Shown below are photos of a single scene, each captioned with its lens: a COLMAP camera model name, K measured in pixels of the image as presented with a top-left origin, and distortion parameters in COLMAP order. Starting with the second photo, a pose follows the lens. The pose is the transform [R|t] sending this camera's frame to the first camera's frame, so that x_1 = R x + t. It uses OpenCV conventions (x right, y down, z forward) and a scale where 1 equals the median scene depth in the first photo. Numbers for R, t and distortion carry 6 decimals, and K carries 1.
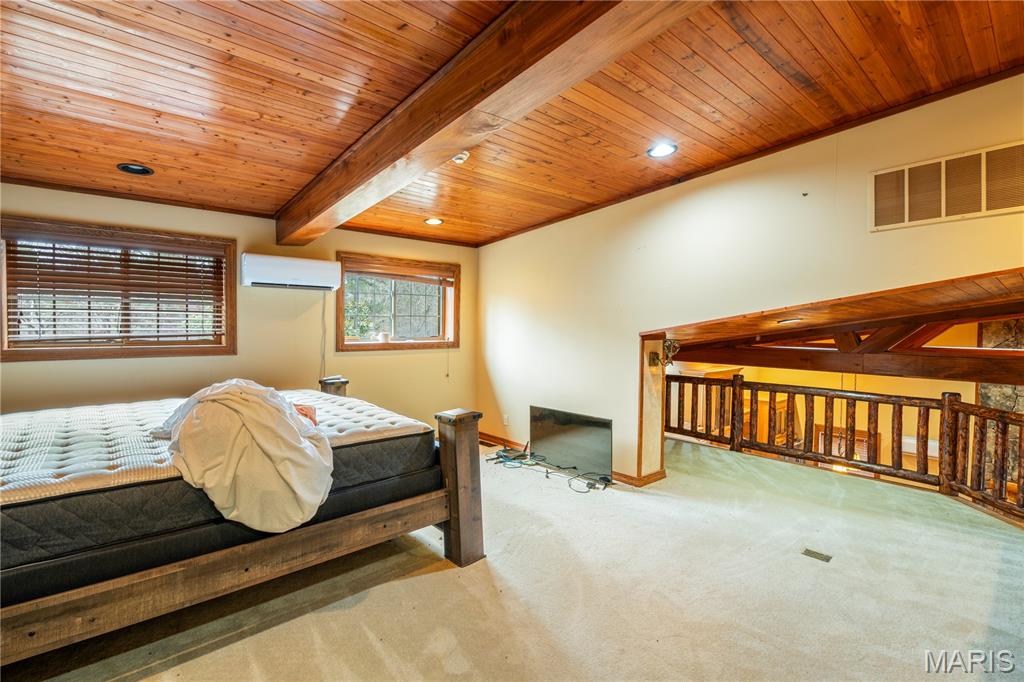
lens RADIAL K [[449.8, 0, 512.0], [0, 449.8, 341.0], [0, 0, 1]] dist [-0.000234, -0.000071]
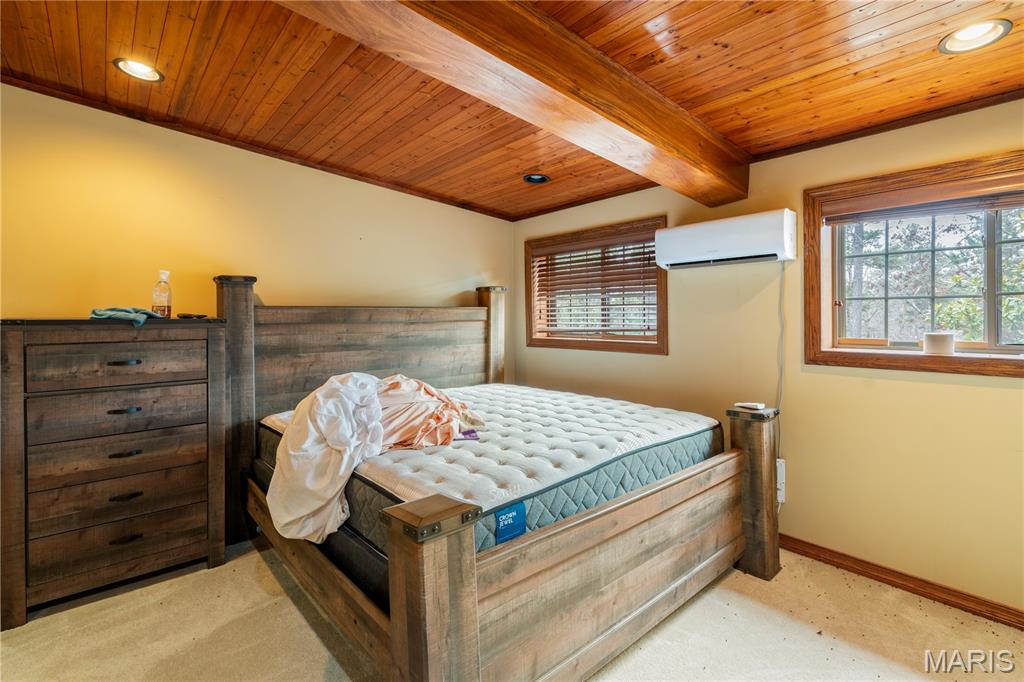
lens RADIAL K [[468.7, 0, 510.9], [0, 468.7, 318.7], [0, 0, 1]] dist [0.000268, 0.000206]
pose [[0.015828, 0.002615, -0.999871, 0.248683], [-0.020664, 0.999784, 0.002288, -0.033922], [0.999661, 0.020625, 0.015879, 0.750877]]
